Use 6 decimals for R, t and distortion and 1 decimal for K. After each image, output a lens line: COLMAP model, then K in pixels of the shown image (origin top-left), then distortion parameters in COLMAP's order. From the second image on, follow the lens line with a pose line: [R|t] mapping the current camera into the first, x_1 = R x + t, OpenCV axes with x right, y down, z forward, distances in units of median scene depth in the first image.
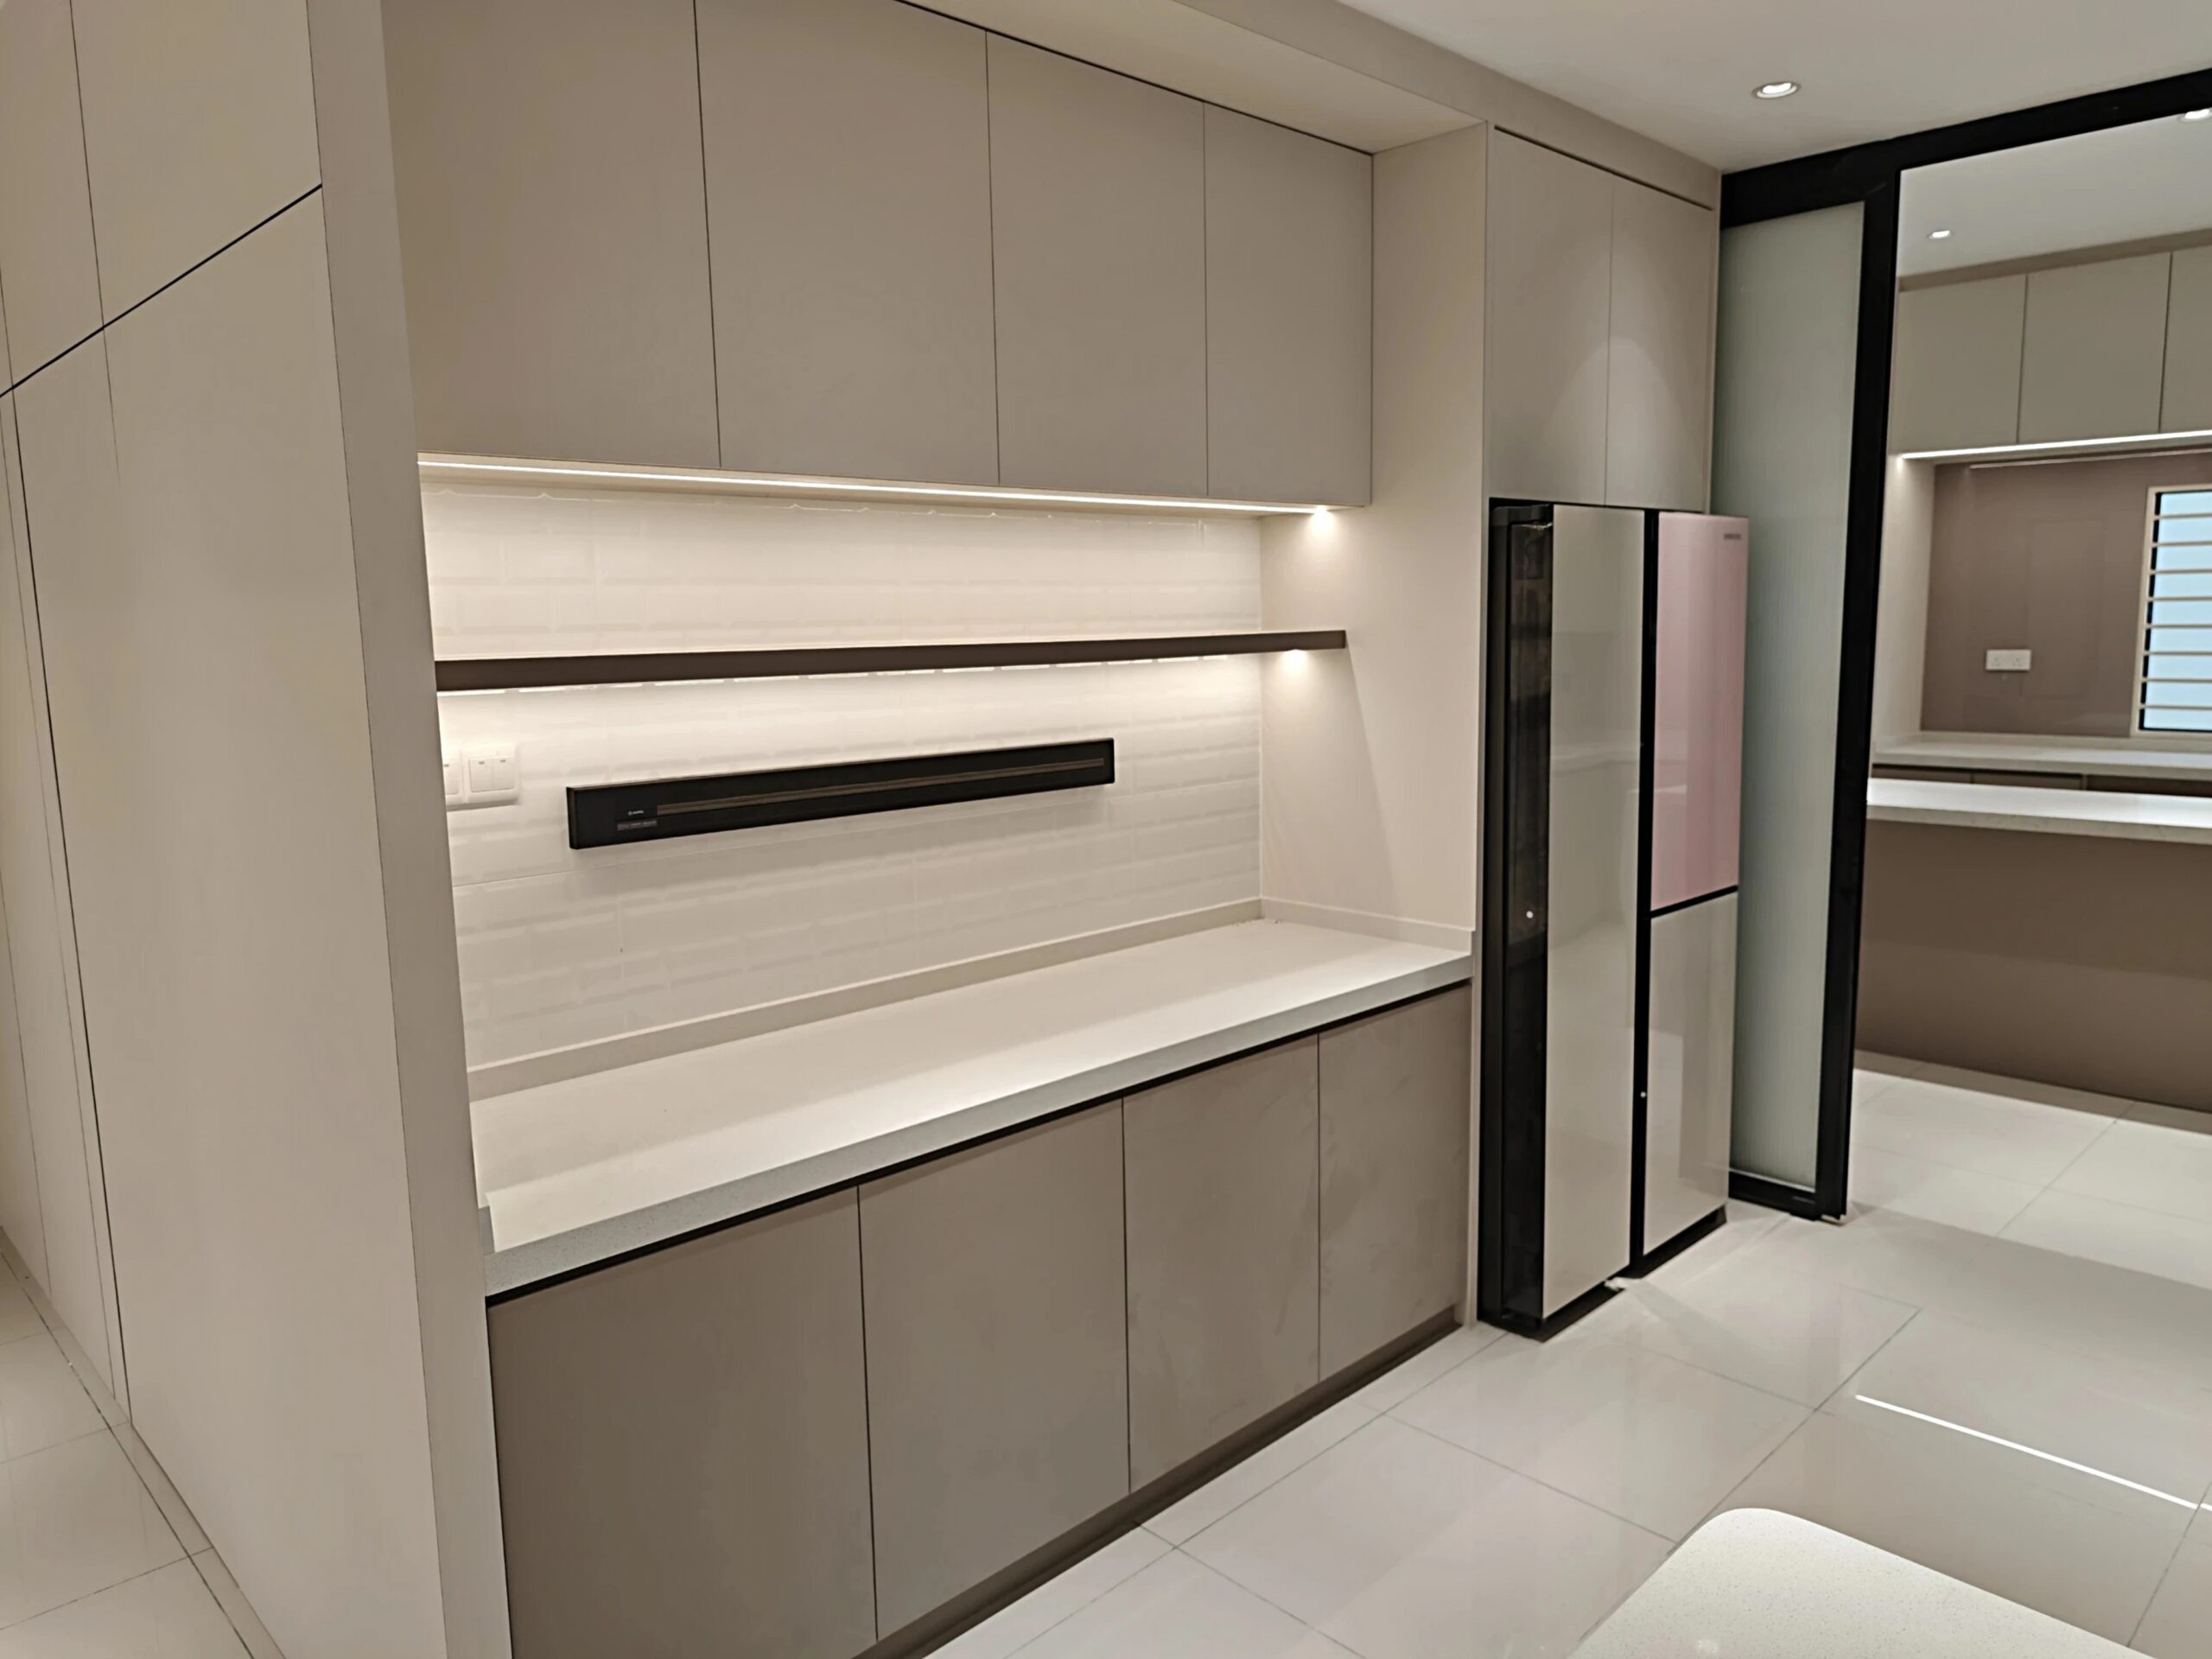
lens RADIAL K [[1491.6, 0, 1101.3], [0, 1491.6, 835.1], [0, 0, 1]] dist [0.027395, 0.001848]
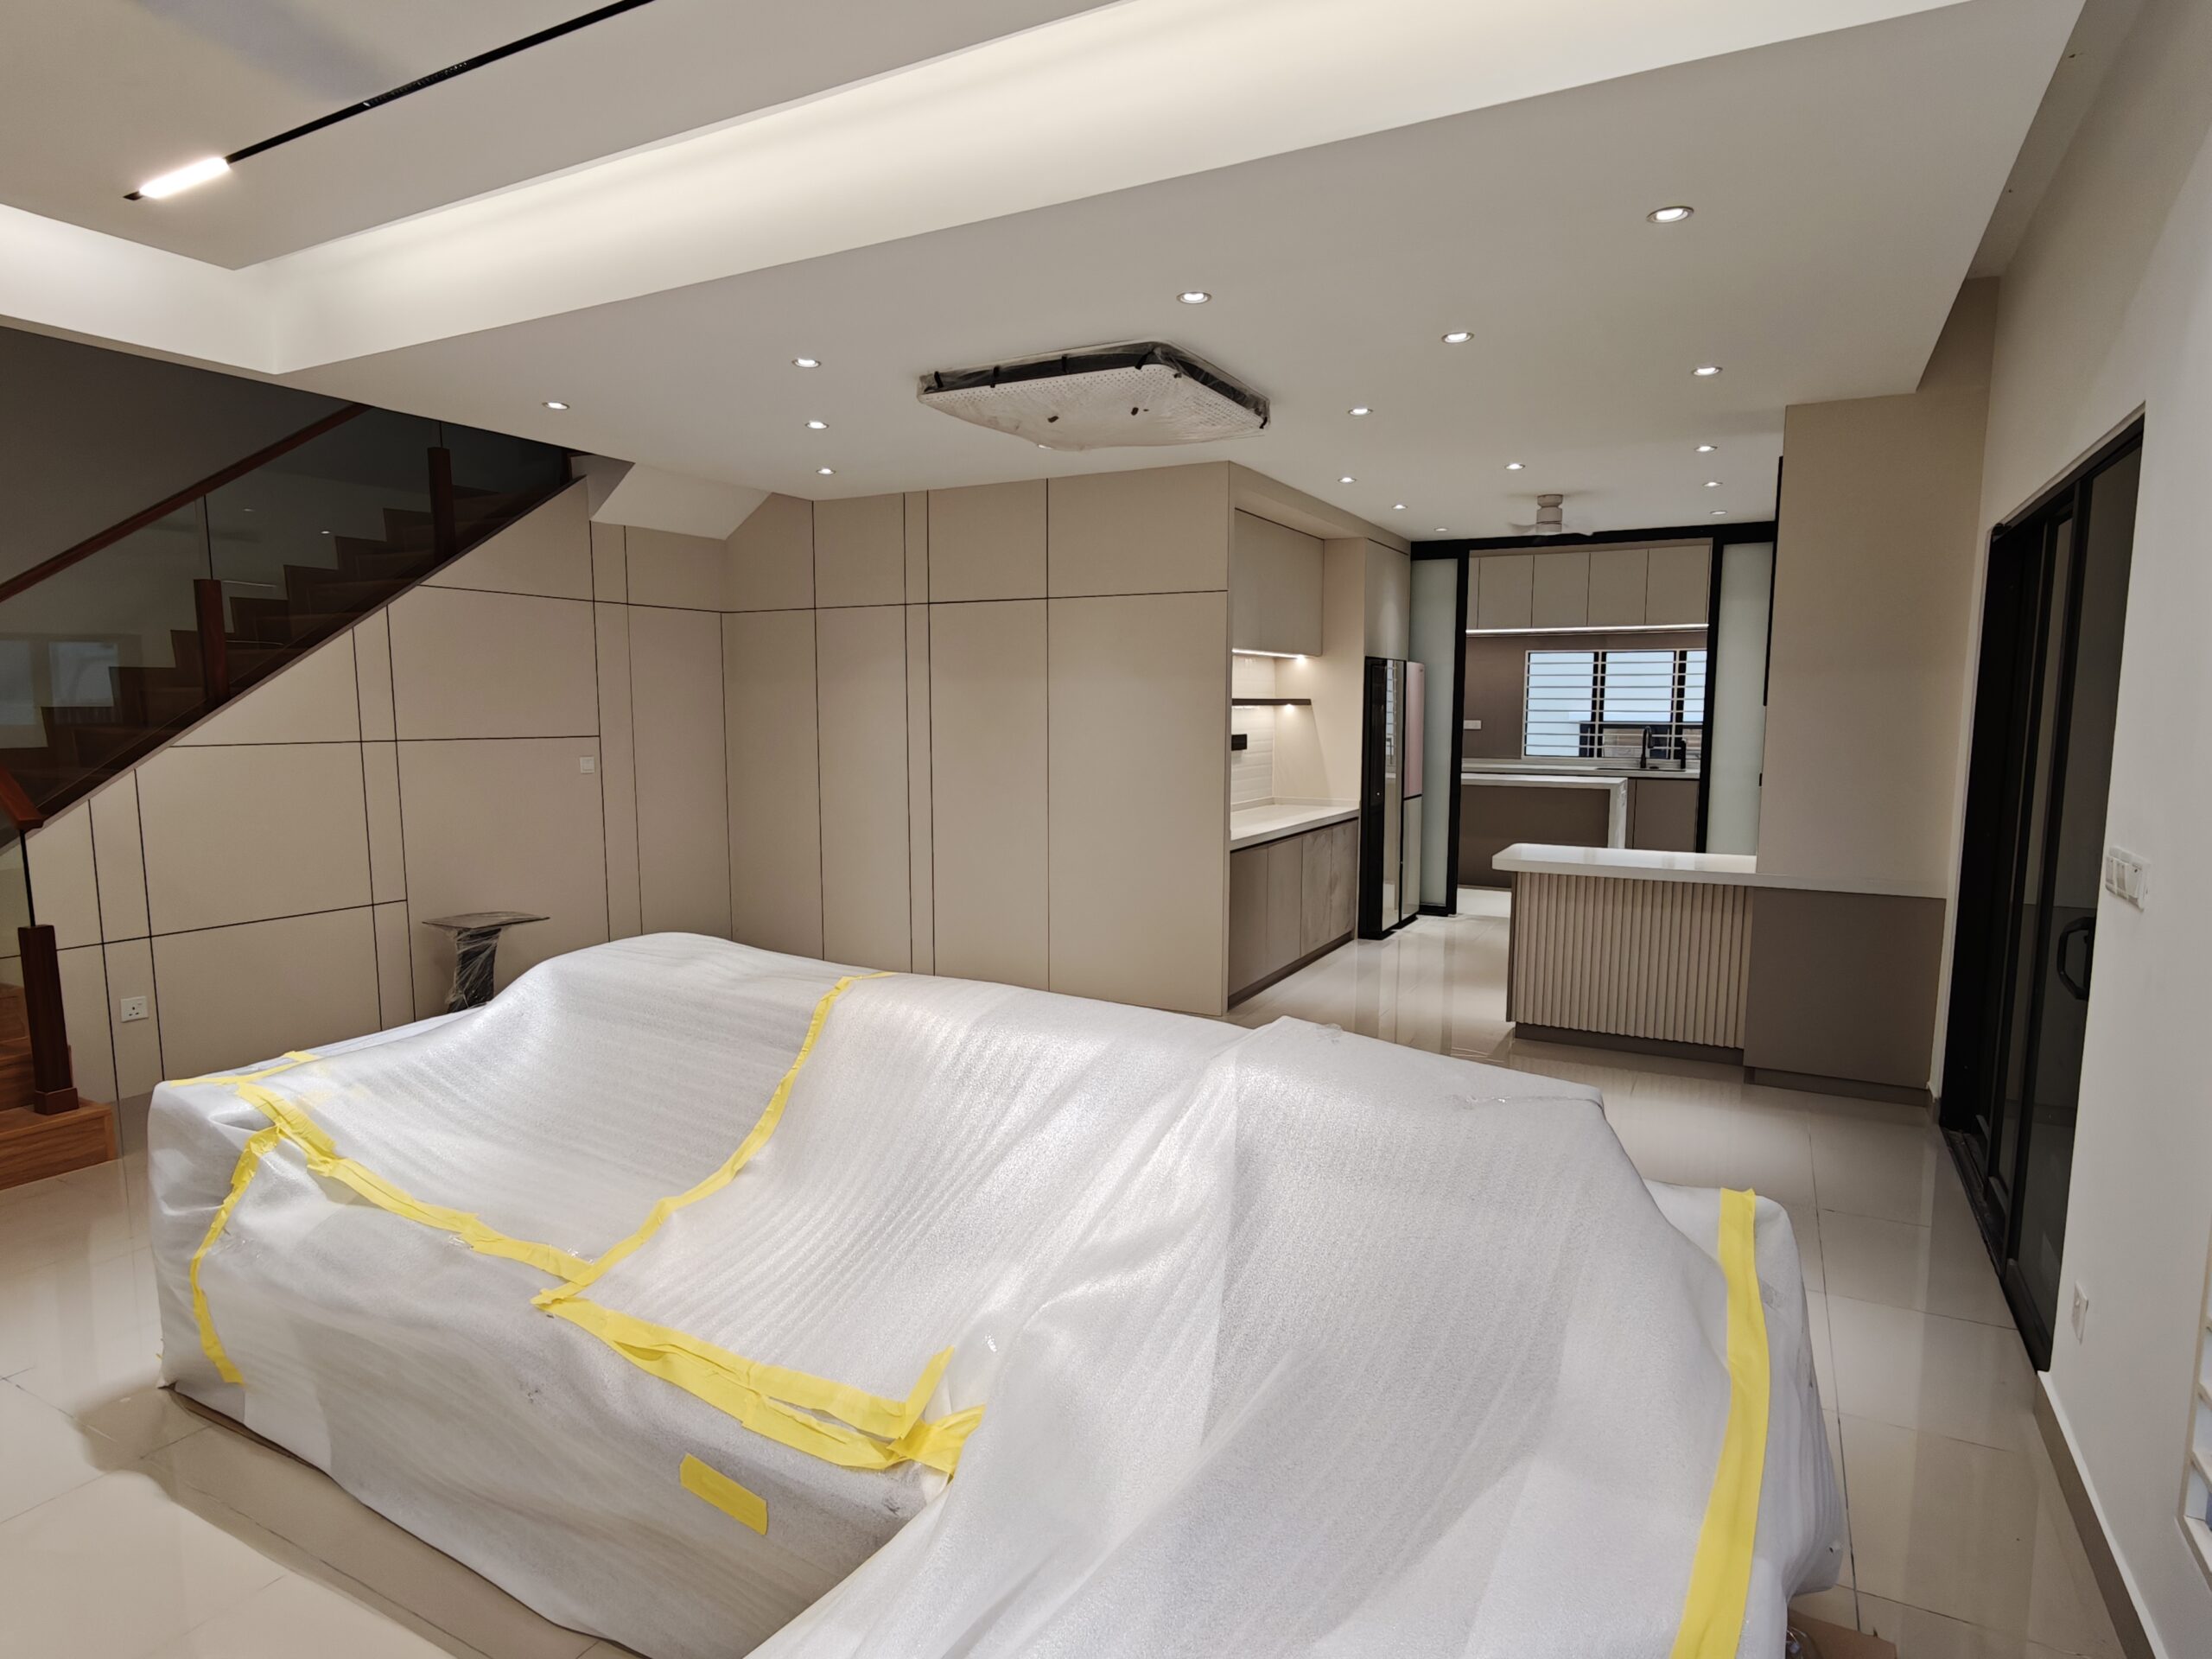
lens RADIAL K [[1220.5, 0, 1109.5], [0, 1220.5, 835.0], [0, 0, 1]] dist [-0.000959, -0.000046]
pose [[0.954269, -0.005975, 0.298891, -0.914635], [0.015257, 0.999471, -0.028732, 0.186928], [-0.298561, 0.031978, 0.953855, -1.118758]]
